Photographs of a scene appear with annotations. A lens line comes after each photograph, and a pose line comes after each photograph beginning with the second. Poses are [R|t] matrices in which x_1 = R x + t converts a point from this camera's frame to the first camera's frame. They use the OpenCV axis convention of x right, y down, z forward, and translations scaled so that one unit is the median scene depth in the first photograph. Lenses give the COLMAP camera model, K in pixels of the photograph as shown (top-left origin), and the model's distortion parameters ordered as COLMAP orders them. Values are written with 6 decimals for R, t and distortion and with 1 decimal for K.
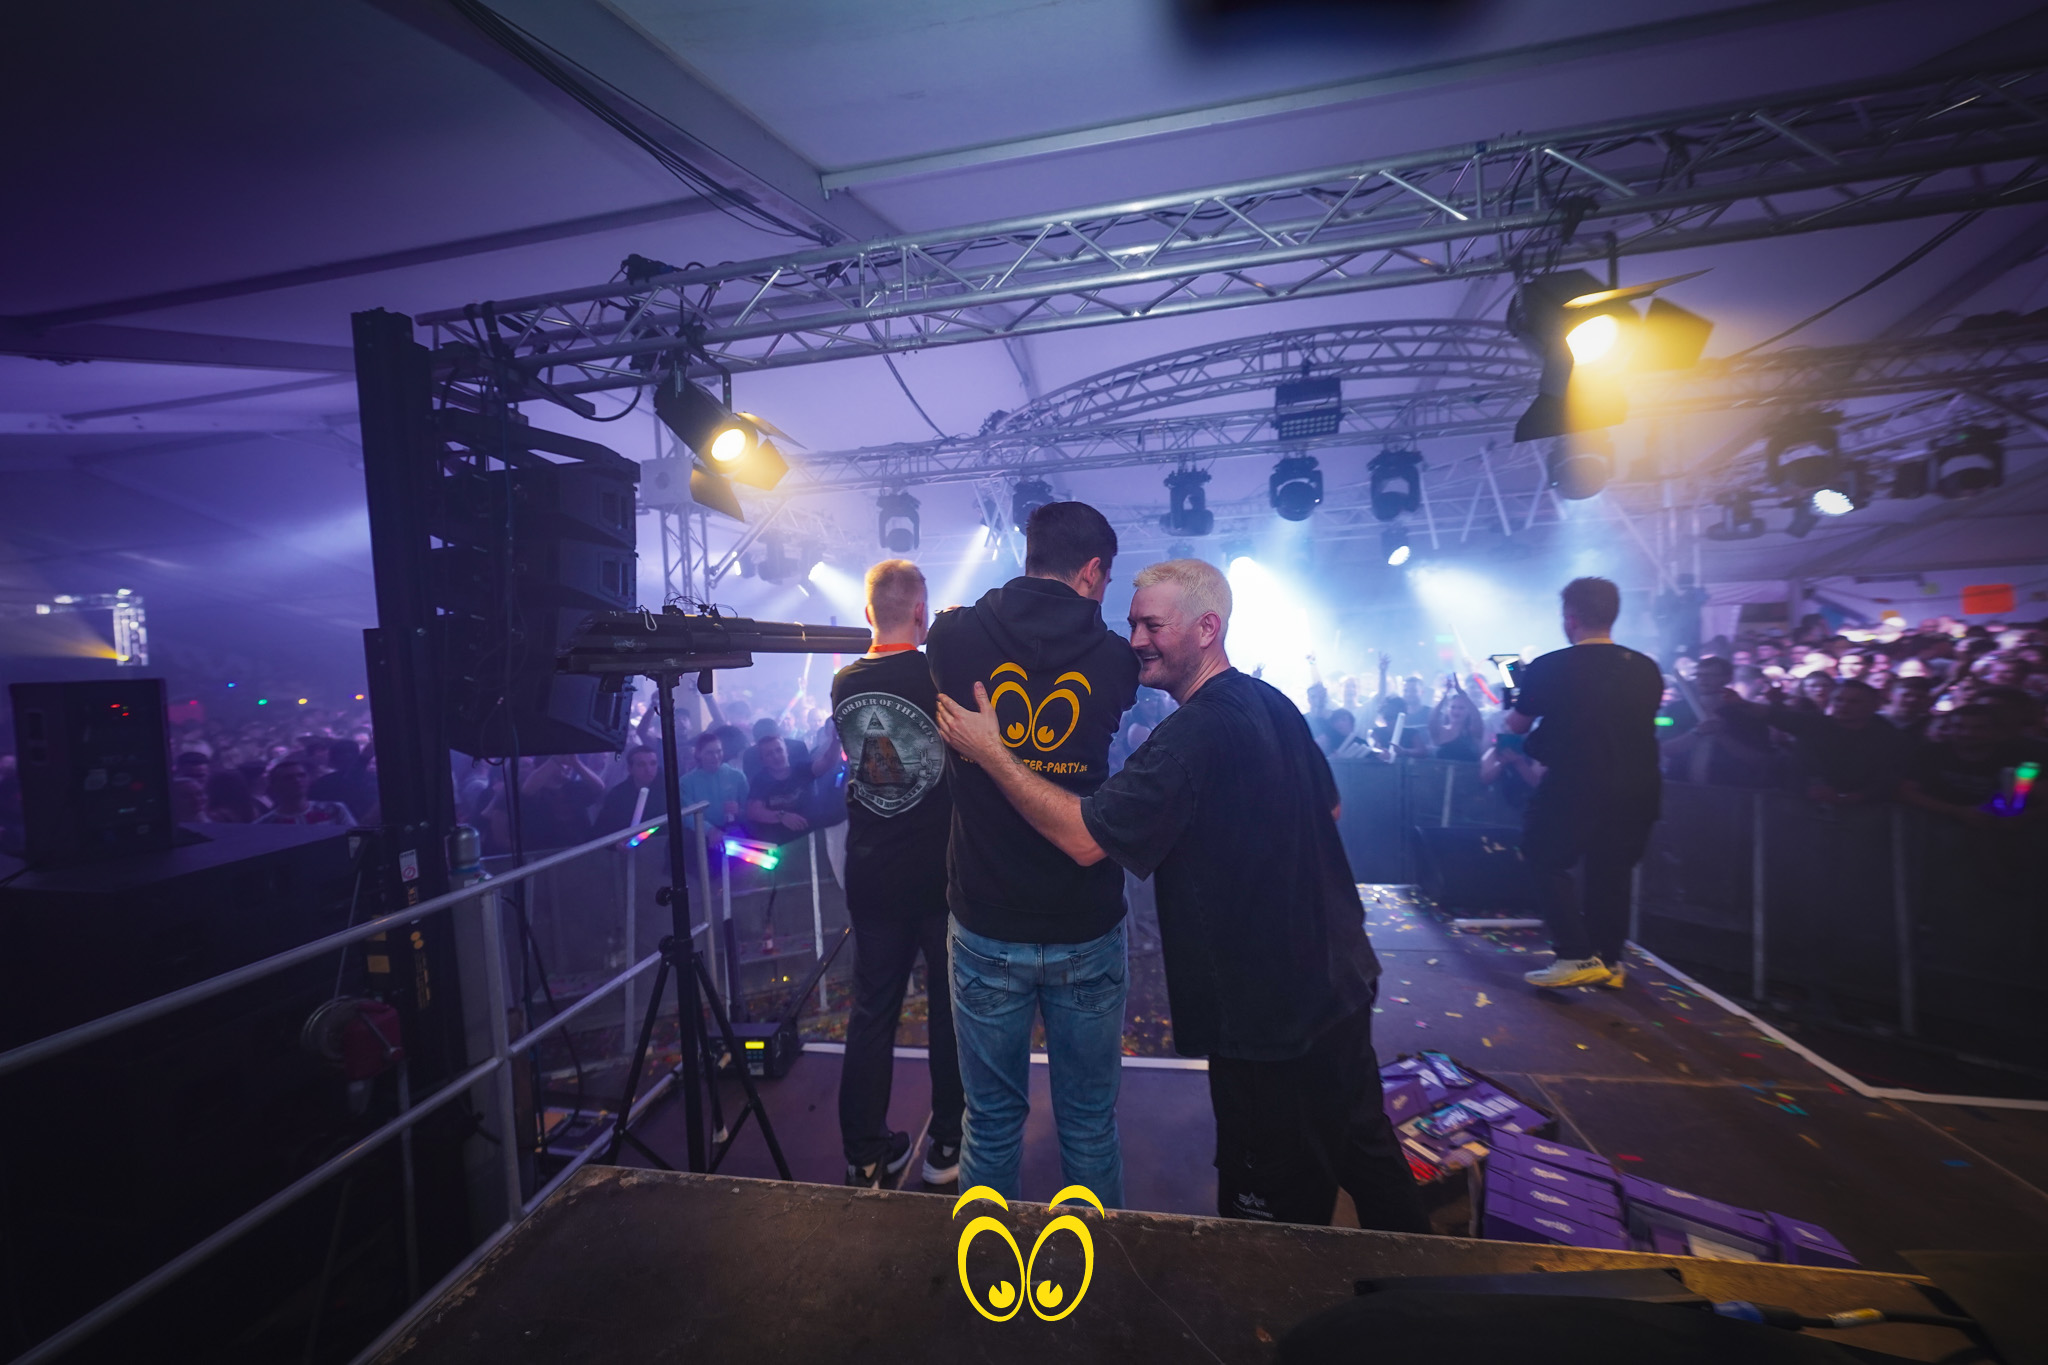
lens RADIAL K [[701.0, 0, 1016.8], [0, 701.0, 672.0], [0, 0, 1]] dist [-0.000970, 0.000609]
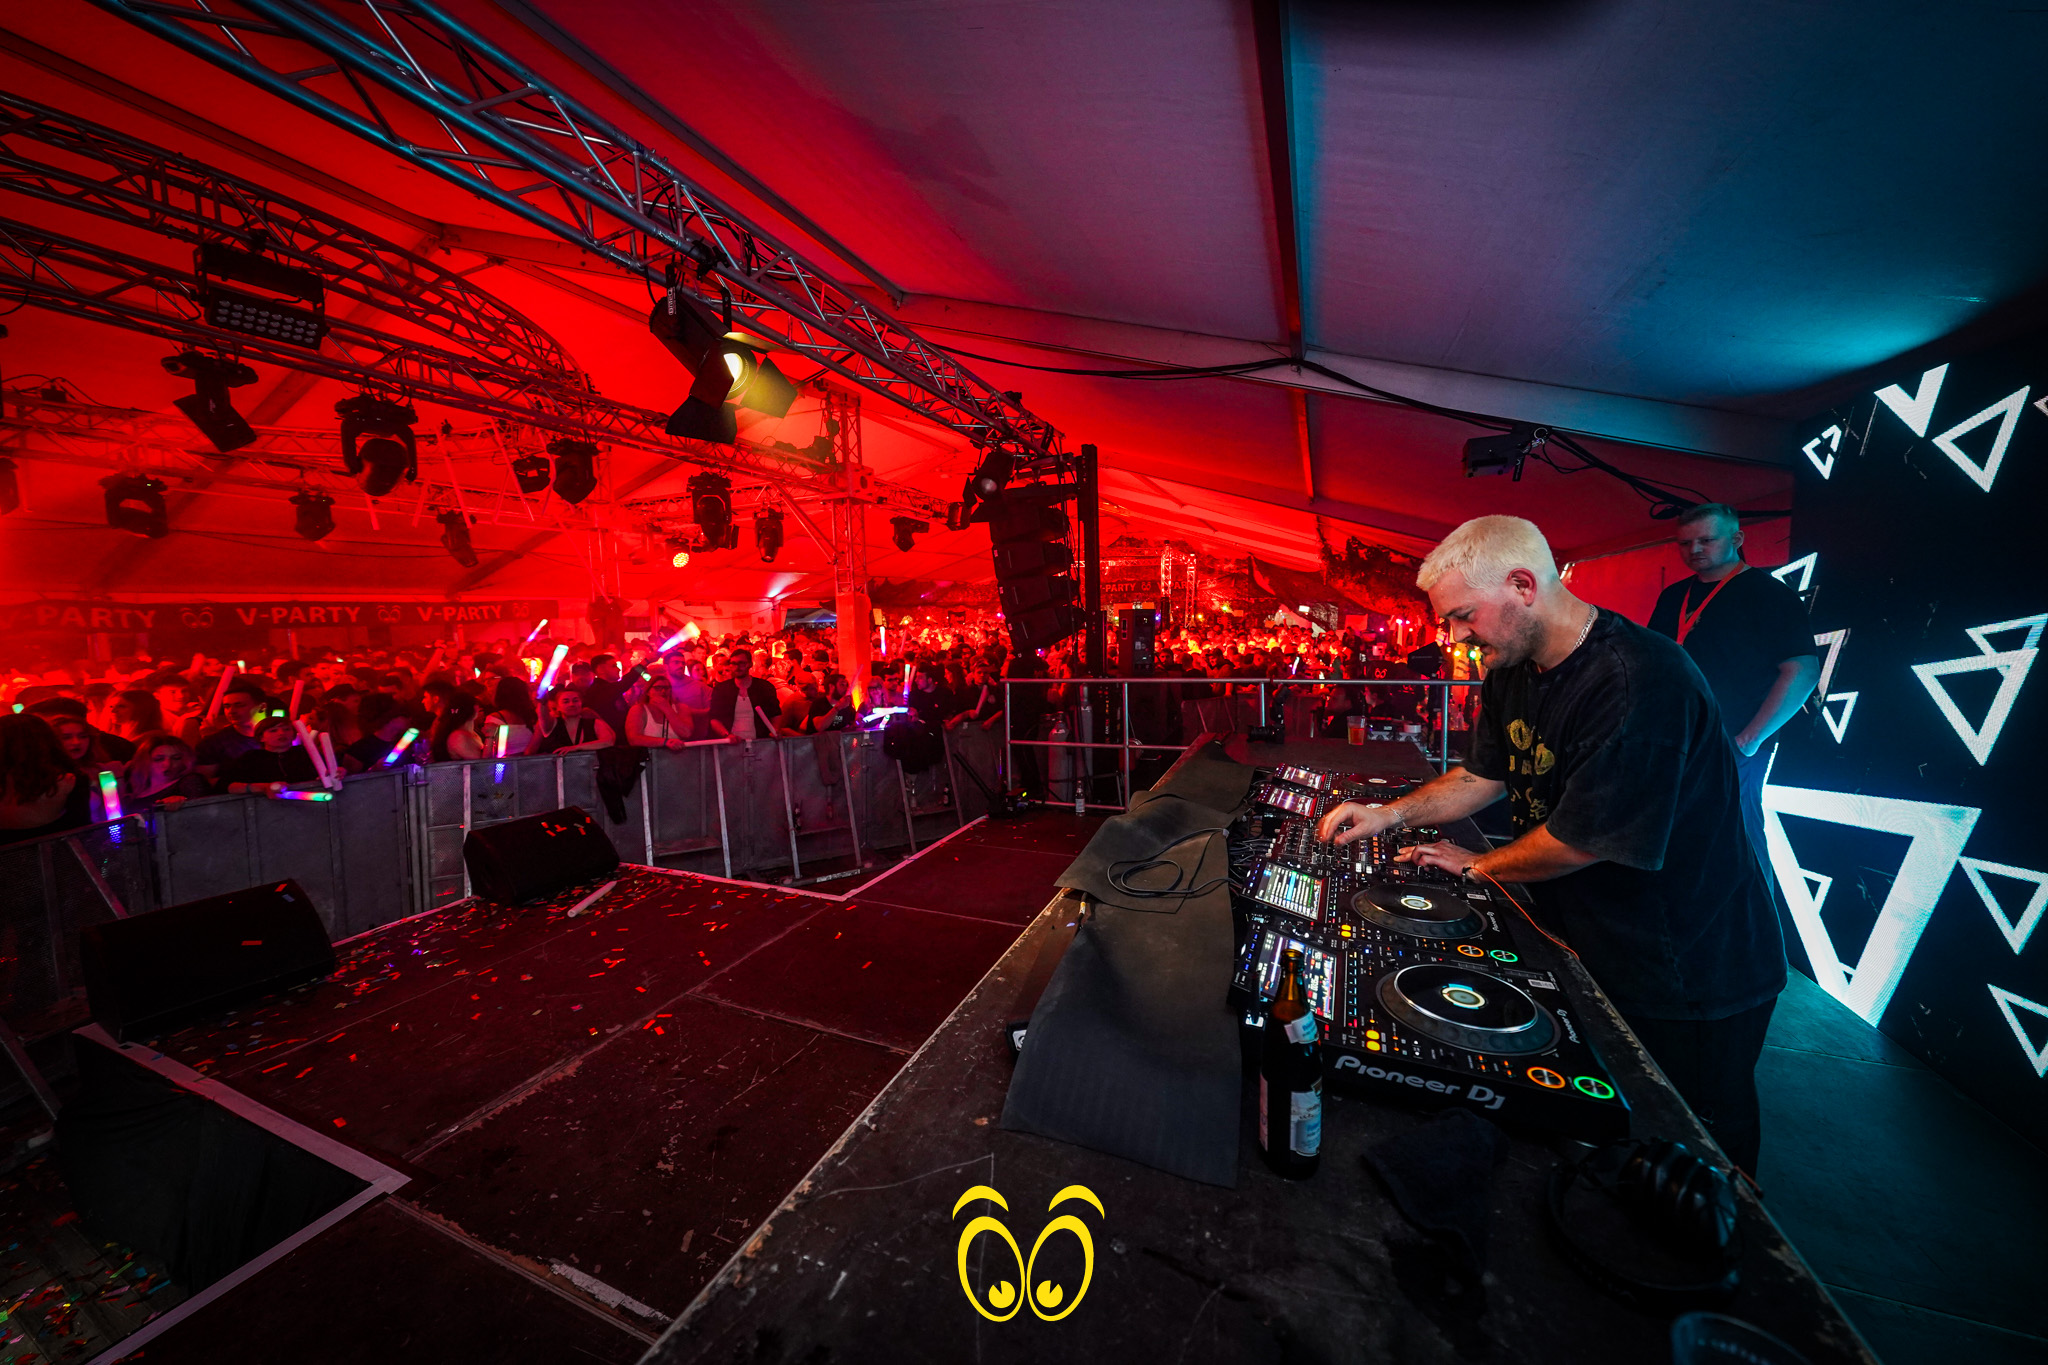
lens RADIAL K [[696.5, 0, 1016.6], [0, 696.5, 672.3], [0, 0, 1]] dist [-0.000013, 0.000456]
pose [[0.225632, -0.028536, 0.973795, -0.109096], [0.039172, 0.999028, 0.020199, 0.021951], [-0.973425, 0.033588, 0.226531, 0.090664]]
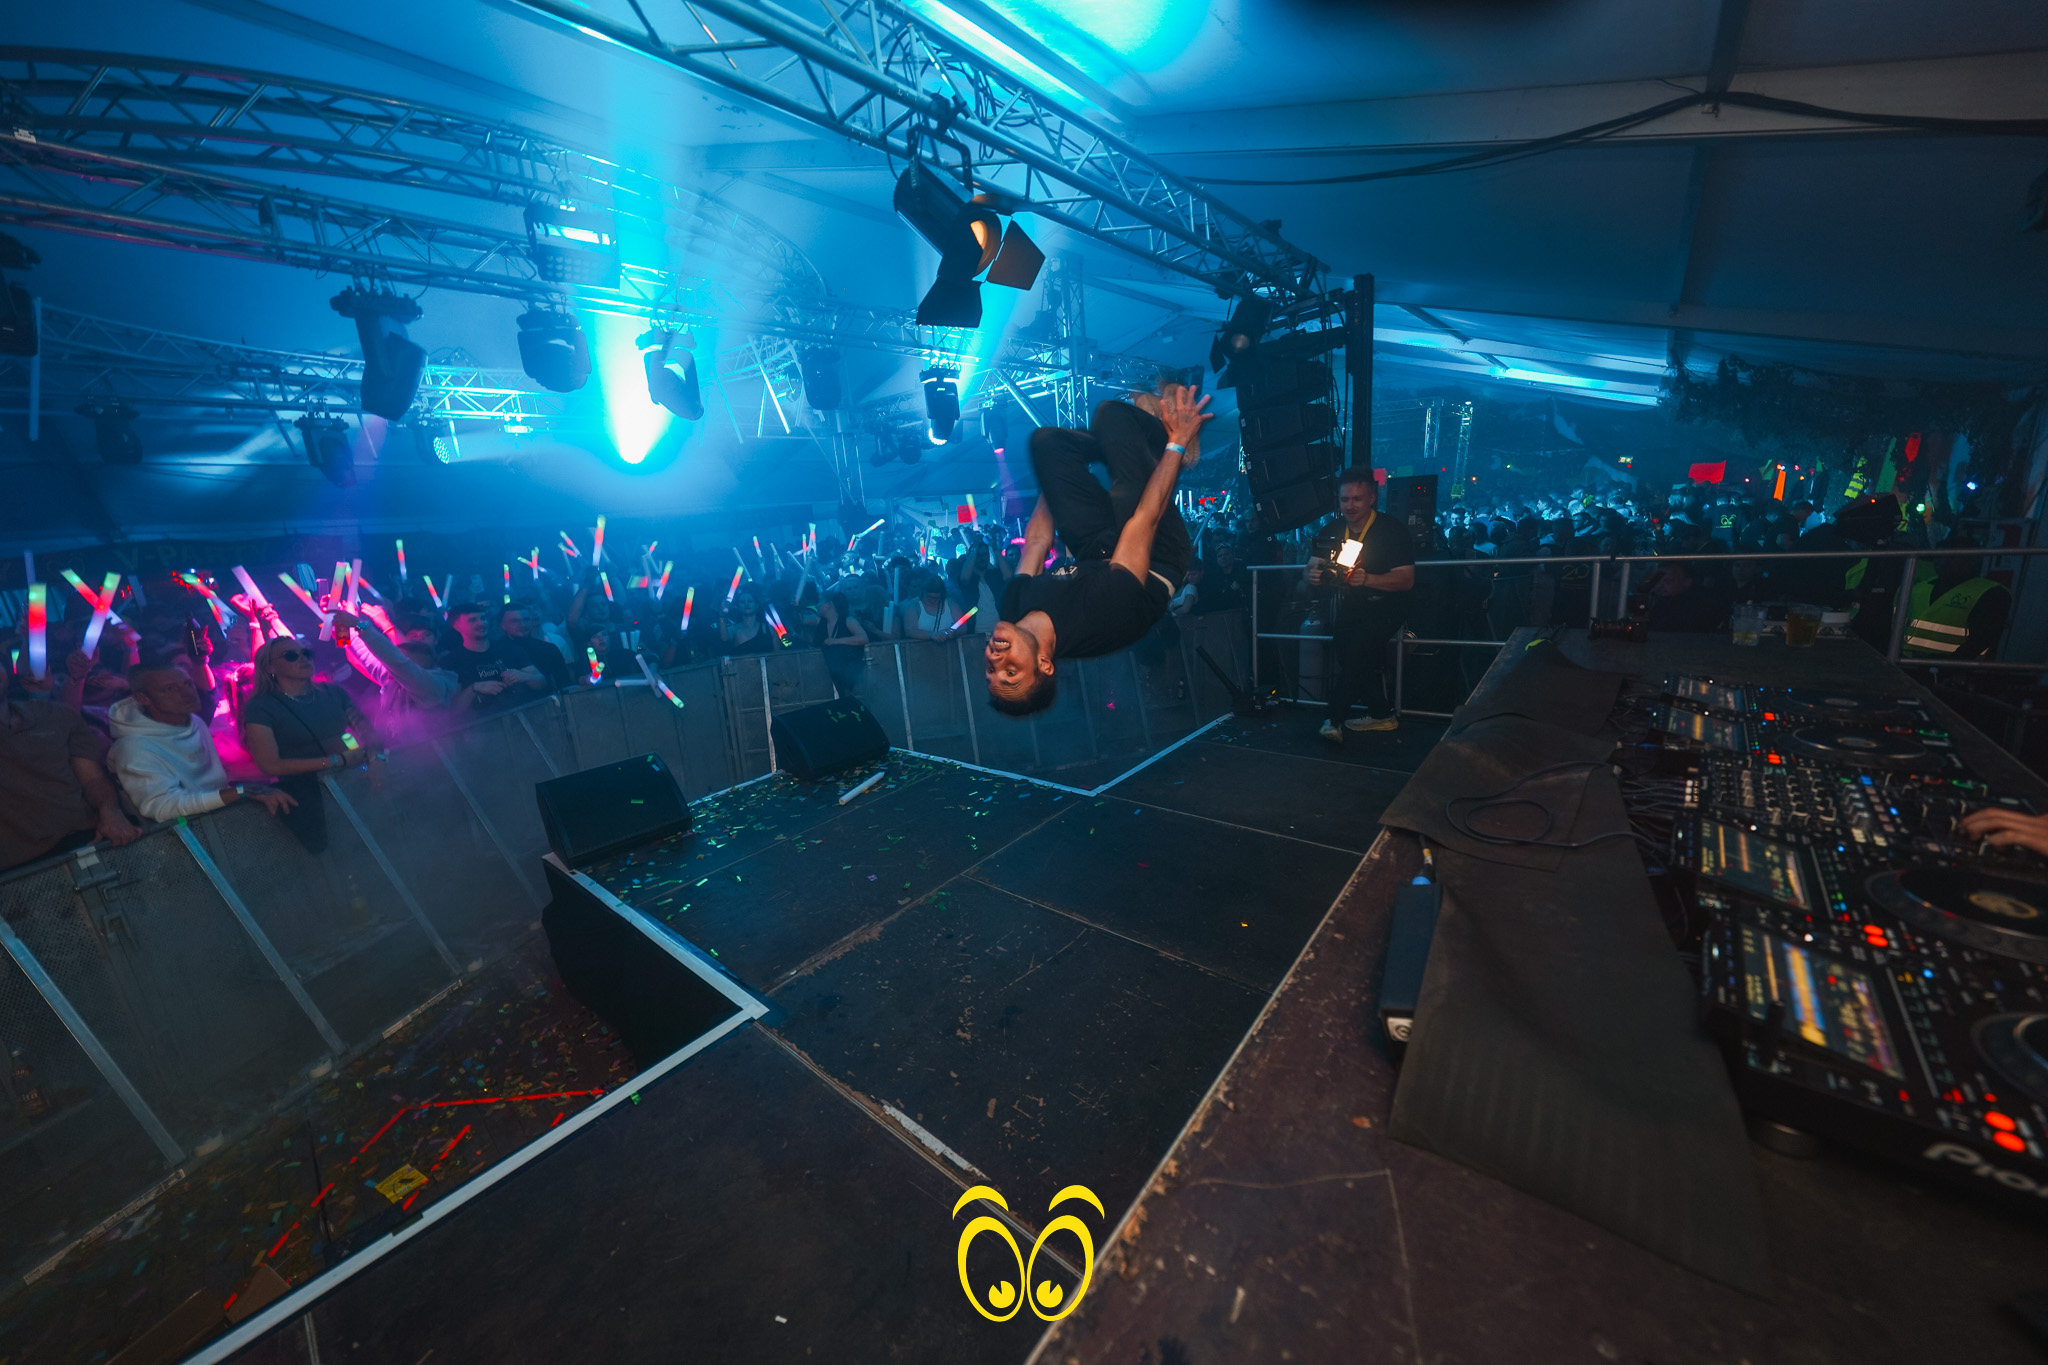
lens RADIAL K [[701.0, 0, 1016.8], [0, 701.0, 672.0], [0, 0, 1]] dist [-0.000970, 0.000609]
pose [[0.505152, -0.180190, 0.844010, -0.090401], [0.078582, 0.983502, 0.162938, 0.013279], [-0.859445, -0.015984, 0.510978, 0.130135]]
